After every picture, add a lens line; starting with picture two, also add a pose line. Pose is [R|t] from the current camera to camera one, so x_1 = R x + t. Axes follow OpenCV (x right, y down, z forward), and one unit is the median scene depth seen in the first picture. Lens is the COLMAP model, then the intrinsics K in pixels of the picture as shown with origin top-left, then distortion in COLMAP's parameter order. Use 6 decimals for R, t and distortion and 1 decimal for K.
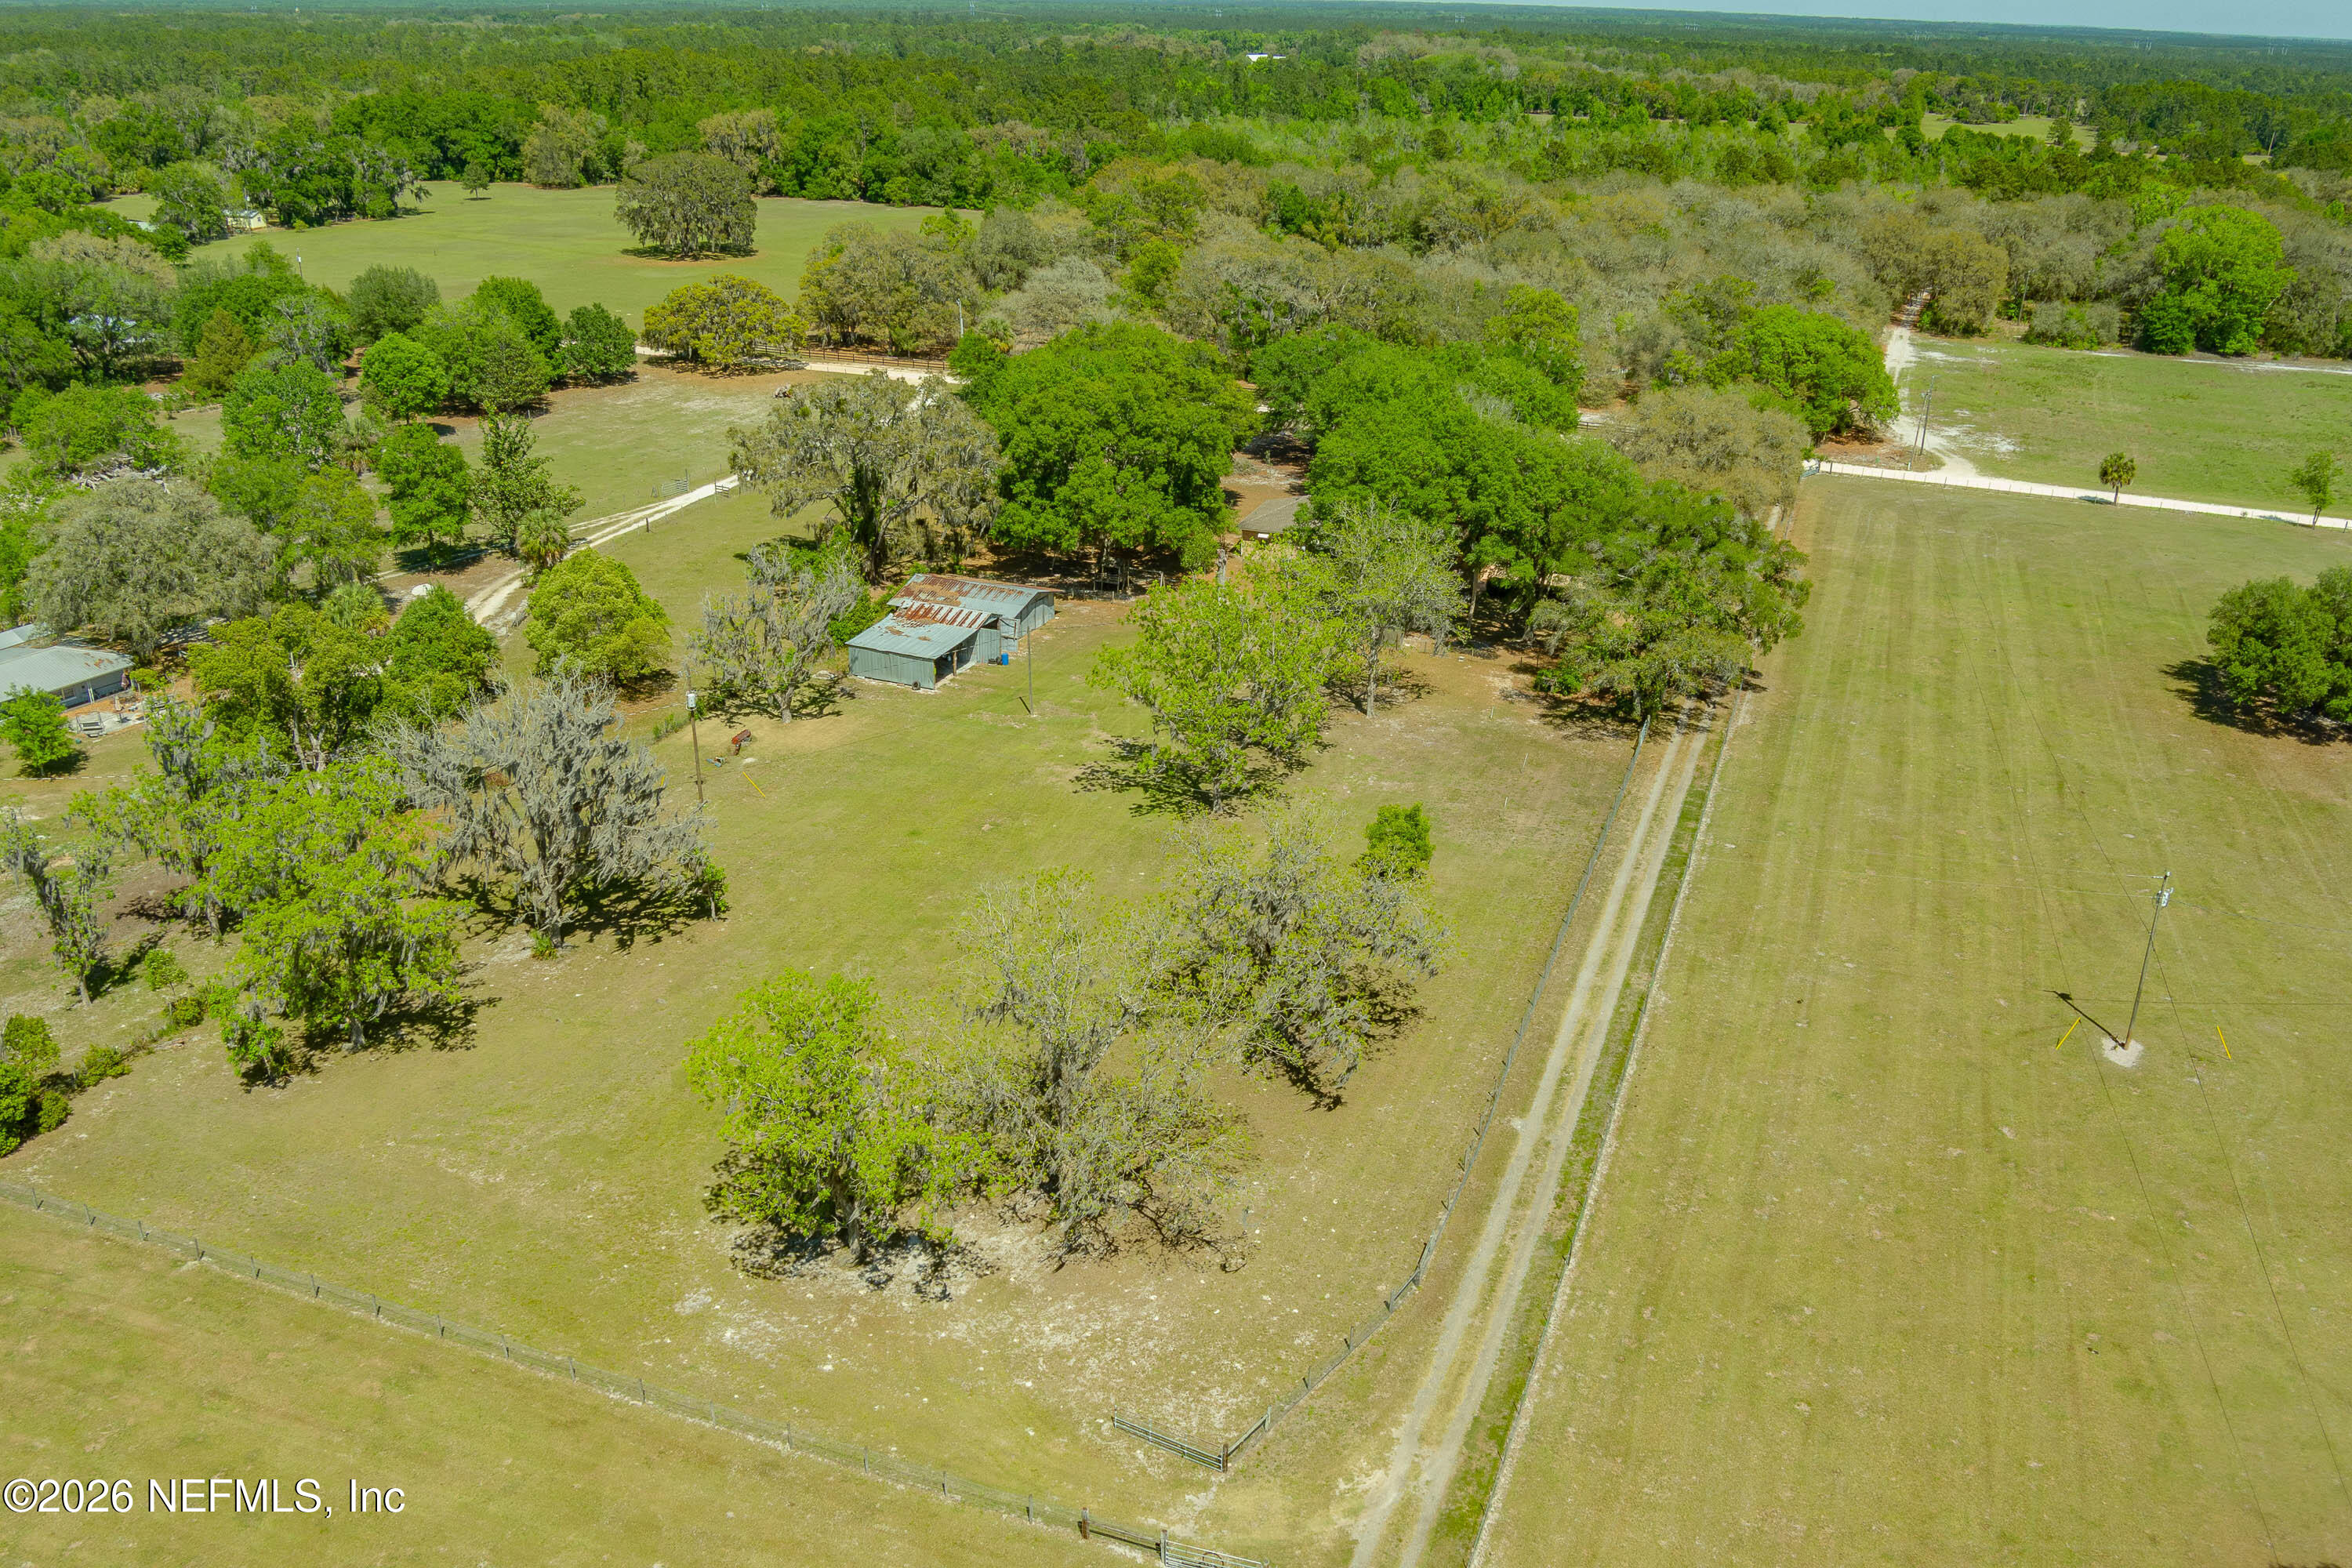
lens RADIAL K [[1969.2, 0, 1182.2], [0, 1969.2, 778.1], [0, 0, 1]] dist [-0.086613, 0.029819]
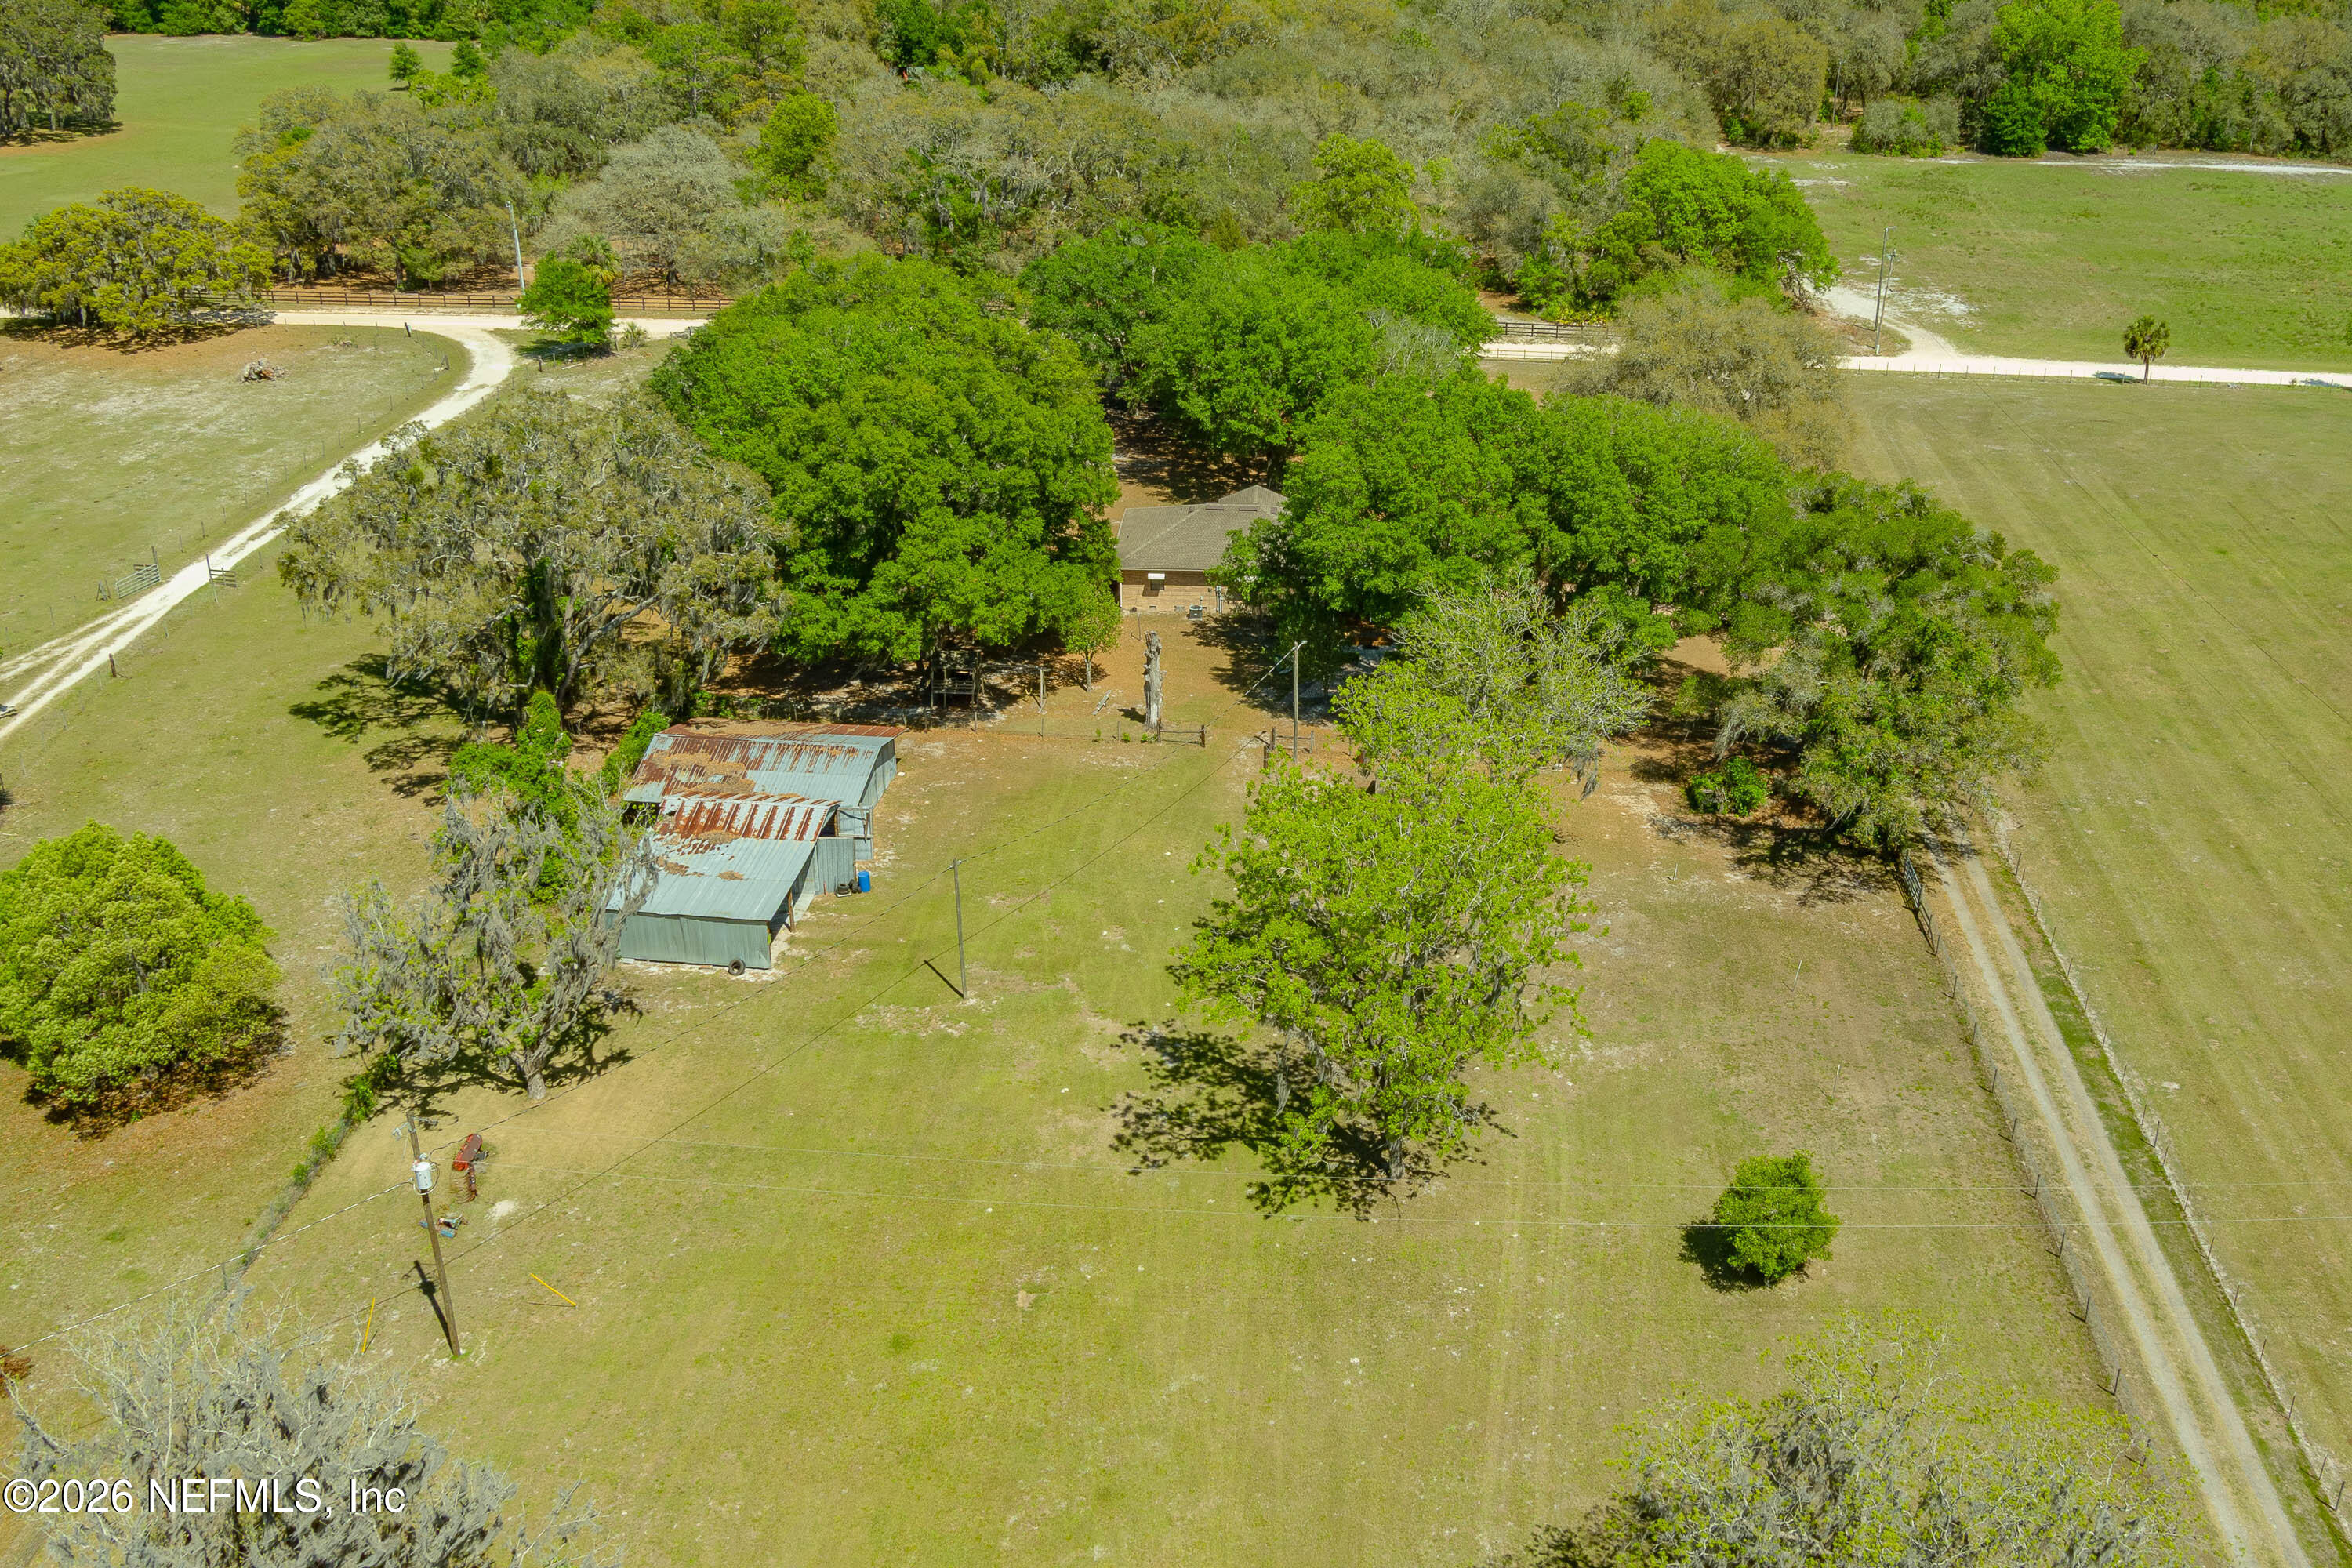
lens RADIAL K [[2250.4, 0, 1381.6], [0, 2250.4, 678.4], [0, 0, 1]] dist [-0.072045, 0.000000]
pose [[0.943146, -0.126889, 0.307204, -0.130283], [0.119898, 0.991914, 0.041605, -0.119238], [-0.309999, -0.002406, 0.950734, 0.282972]]
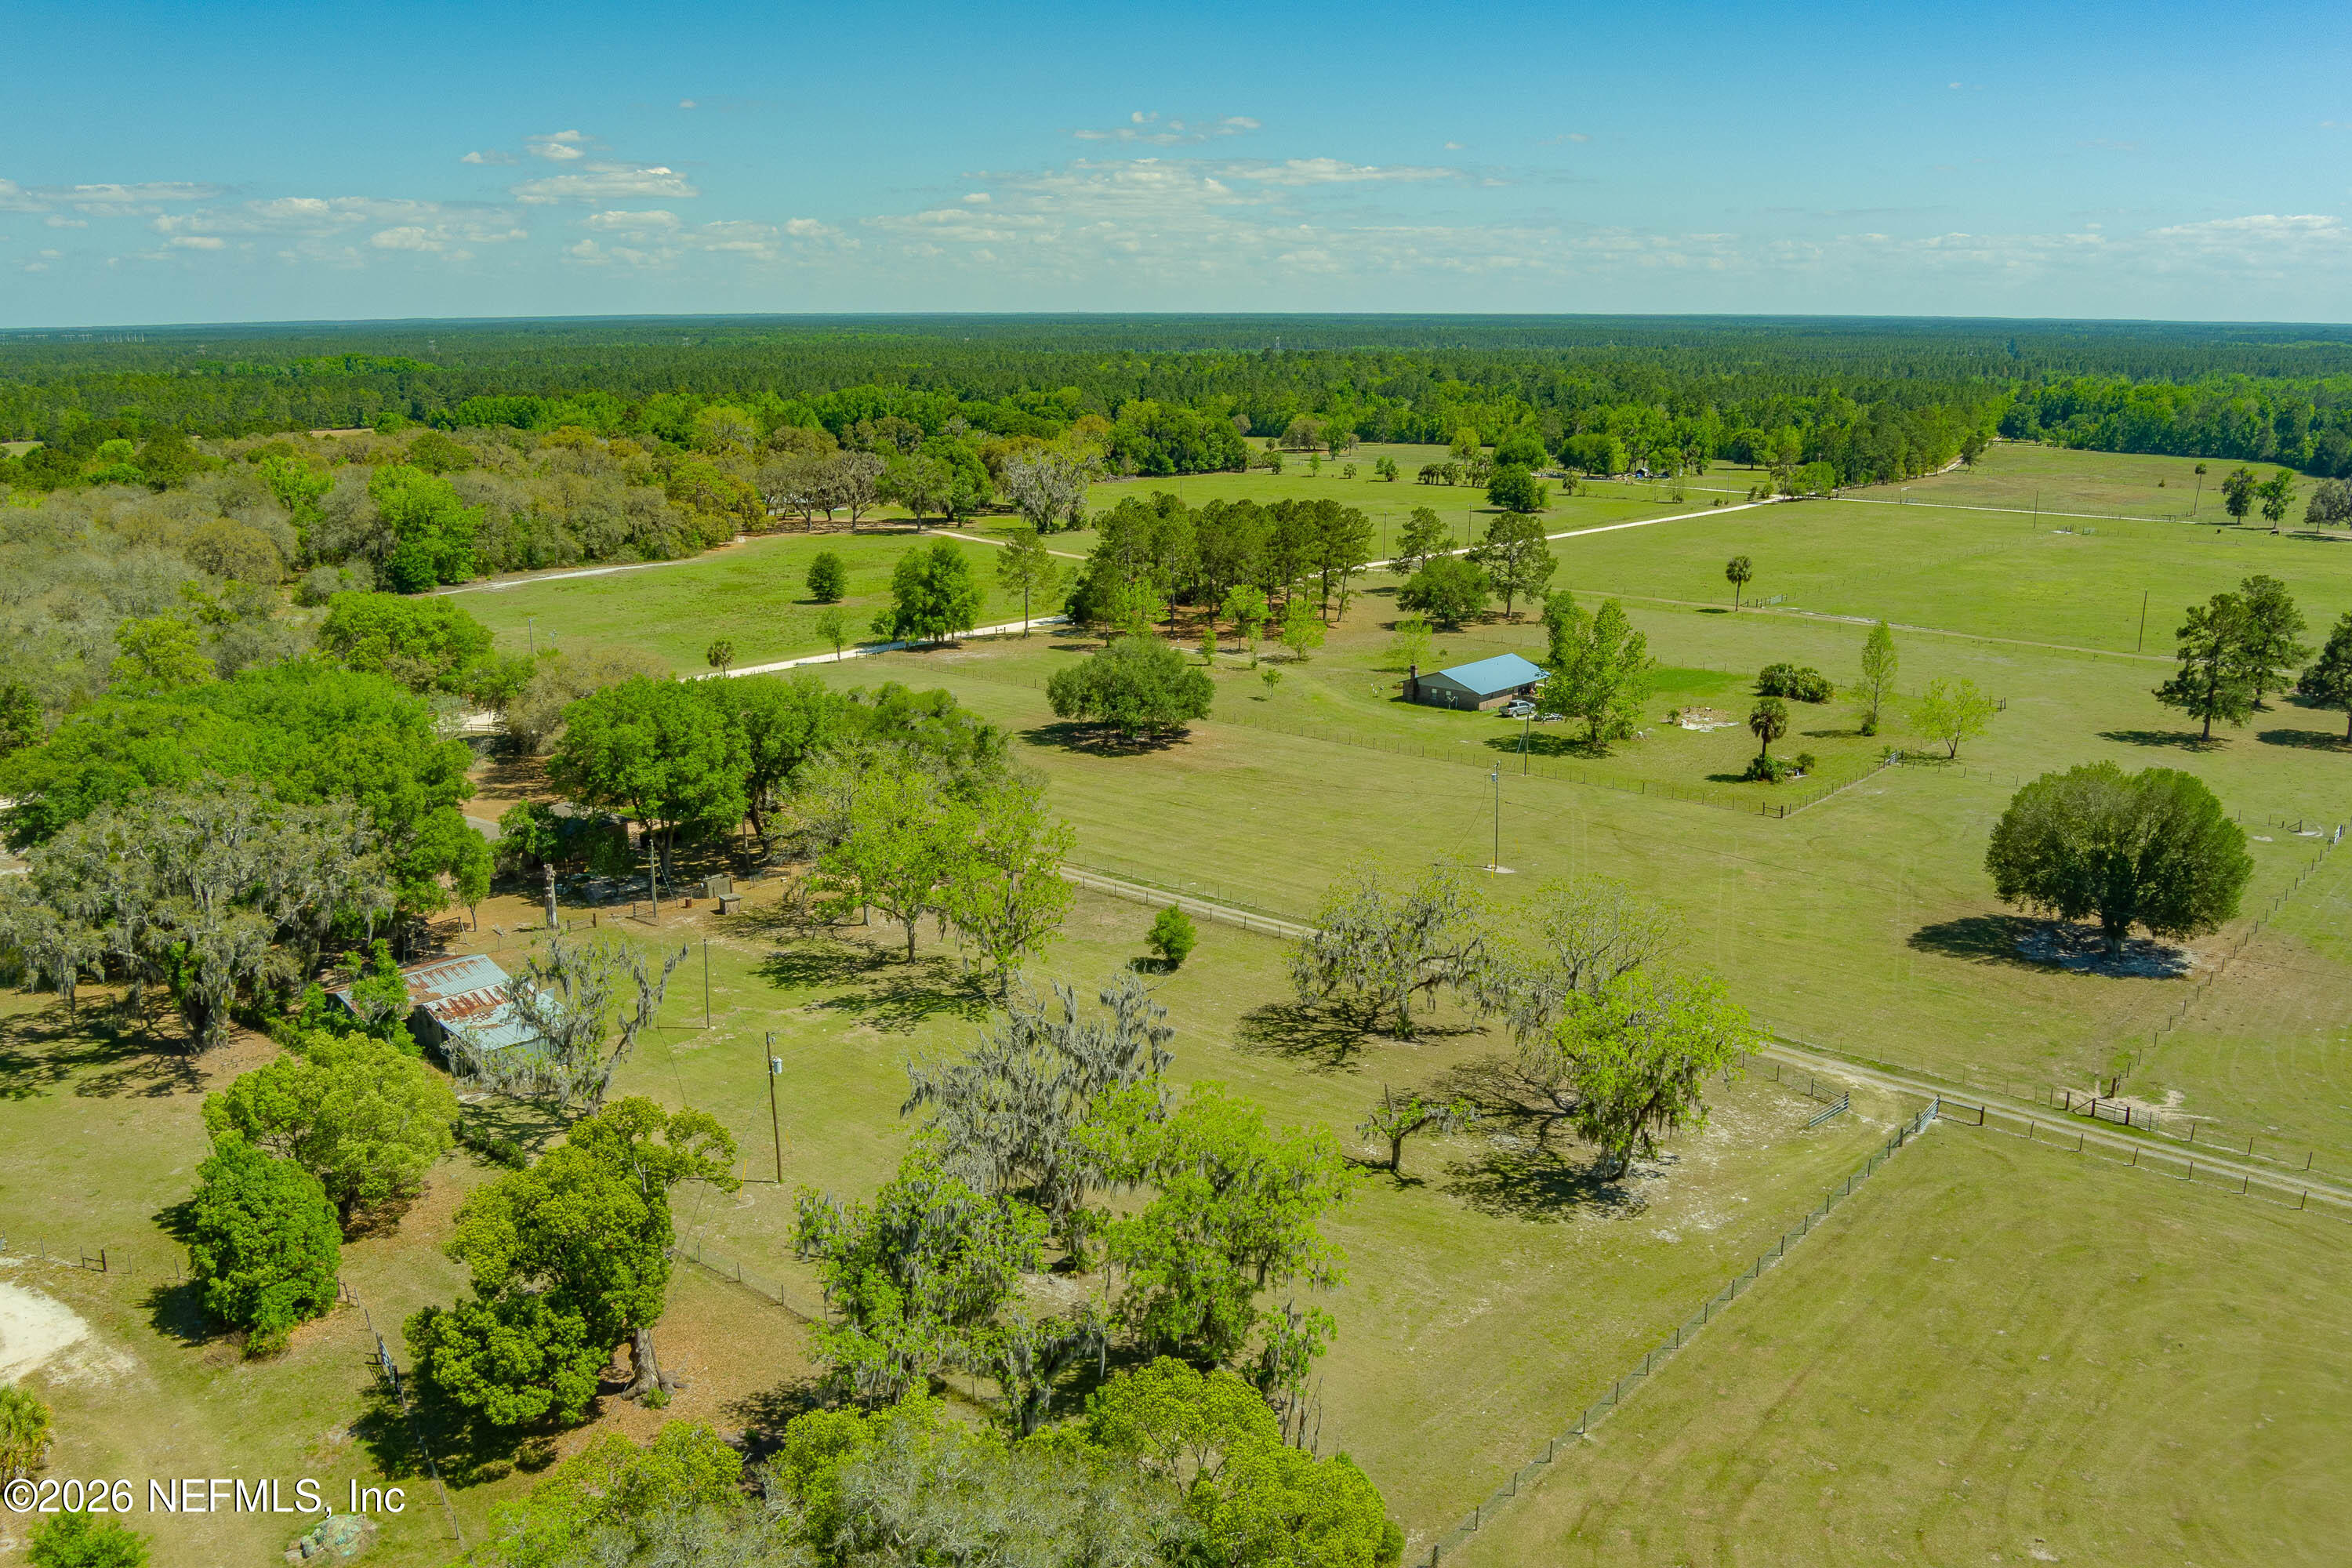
lens RADIAL K [[1969.2, 0, 1178.2], [0, 1969.2, 770.7], [0, 0, 1]] dist [-0.086613, 0.029819]
pose [[0.324201, -0.236373, 0.915981, -0.744414], [0.362941, 0.925260, 0.110309, -0.148836], [-0.873594, 0.296685, 0.385760, 0.327012]]
